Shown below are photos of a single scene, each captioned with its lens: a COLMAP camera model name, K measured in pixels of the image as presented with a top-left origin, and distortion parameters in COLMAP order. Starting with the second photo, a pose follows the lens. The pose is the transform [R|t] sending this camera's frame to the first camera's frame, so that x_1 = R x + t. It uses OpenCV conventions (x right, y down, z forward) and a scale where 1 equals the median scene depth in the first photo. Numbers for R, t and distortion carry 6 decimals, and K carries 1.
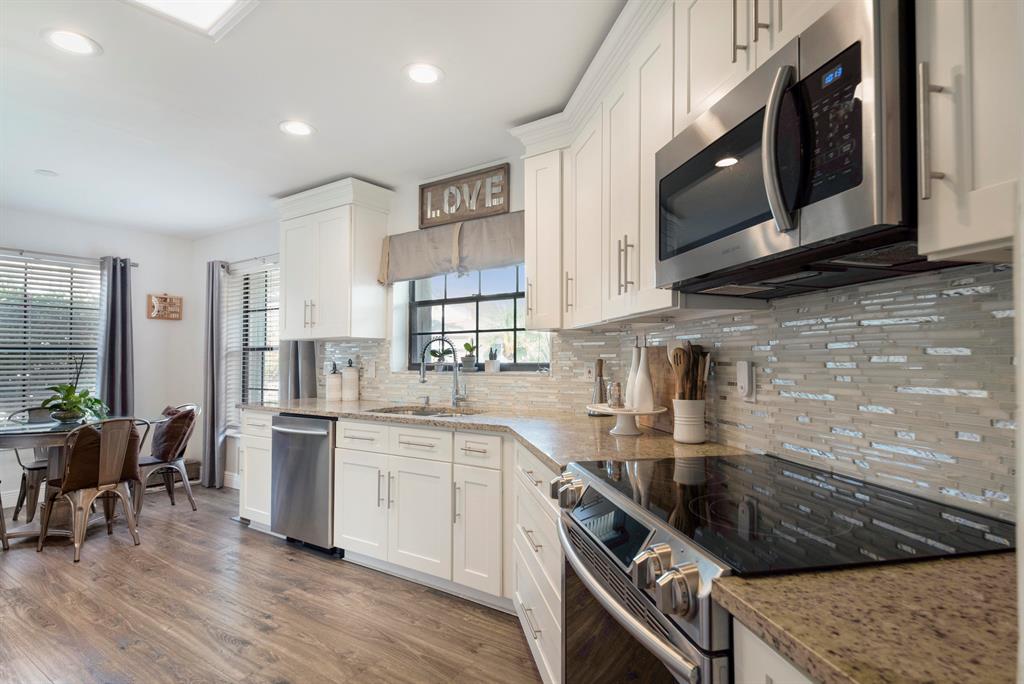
lens RADIAL K [[542.3, 0, 509.6], [0, 542.3, 347.7], [0, 0, 1]] dist [-0.002859, -0.002283]
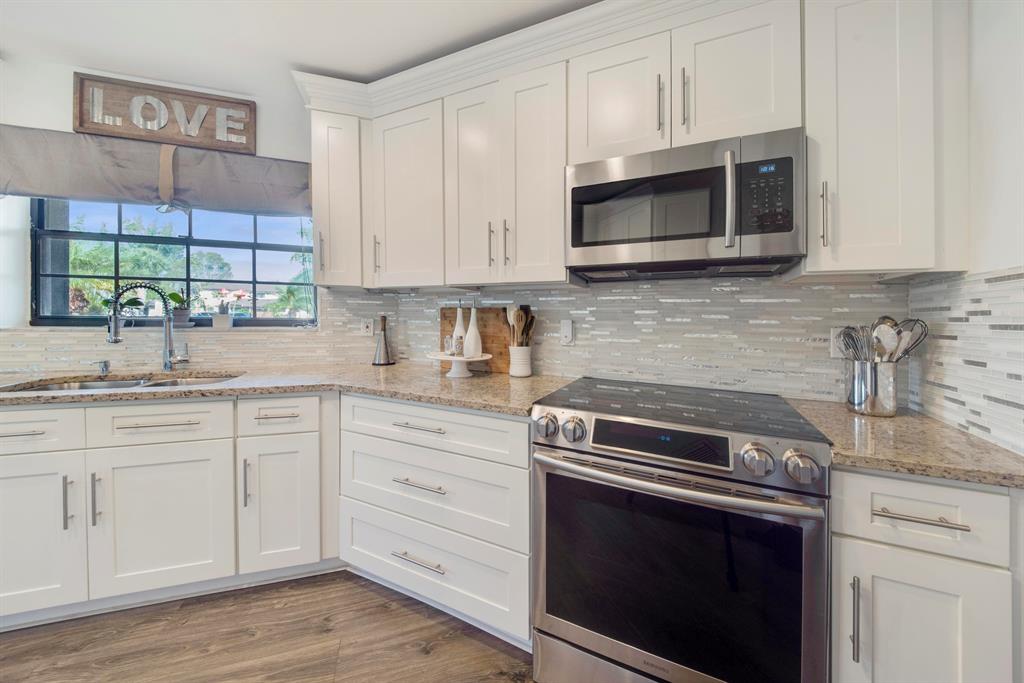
lens RADIAL K [[370.7, 0, 512.6], [0, 370.7, 320.5], [0, 0, 1]] dist [-0.013123, -0.000238]
pose [[0.565795, 0.004090, 0.824536, -0.265744], [-0.032349, 0.999328, 0.017242, 0.007202], [-0.823911, -0.036428, 0.565547, 0.266749]]
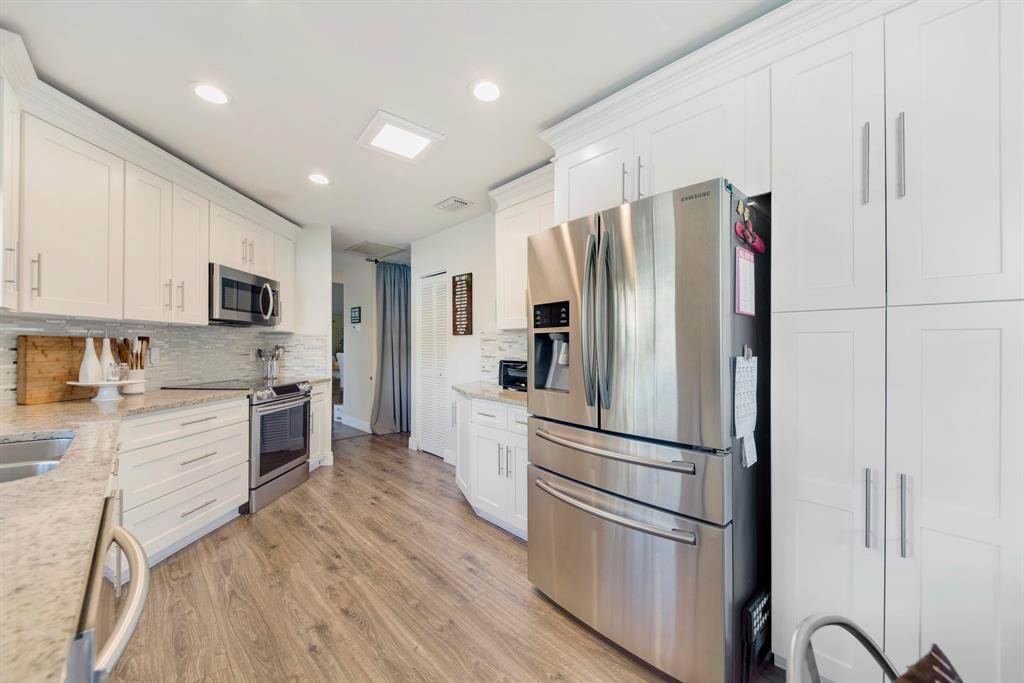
lens RADIAL K [[398.3, 0, 512.0], [0, 398.3, 341.5], [0, 0, 1]] dist [0.020847, -0.016633]
pose [[-0.979359, 0.005077, 0.202067, -0.644700], [-0.002701, 0.999267, -0.038197, 0.029162], [-0.202112, -0.037954, -0.978627, 1.141014]]
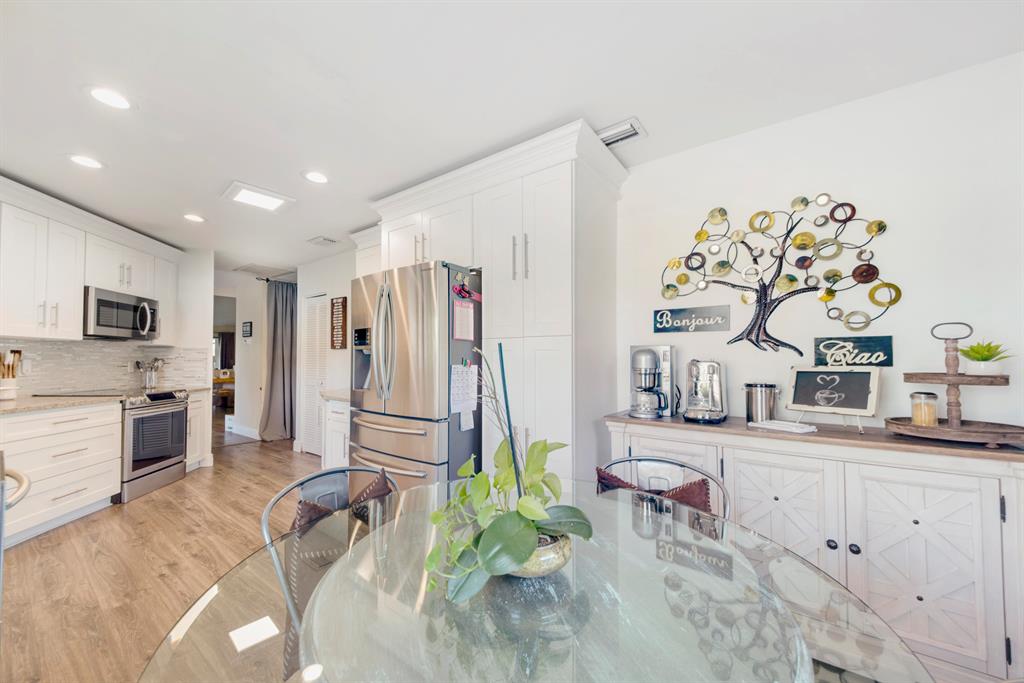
lens RADIAL K [[383.8, 0, 510.9], [0, 383.8, 349.0], [0, 0, 1]] dist [-0.011431, 0.000127]
pose [[-0.999912, 0.001280, 0.013193, -0.887208], [0.000579, 0.998596, -0.052969, 0.034474], [-0.013242, -0.052956, -0.998509, 1.336591]]
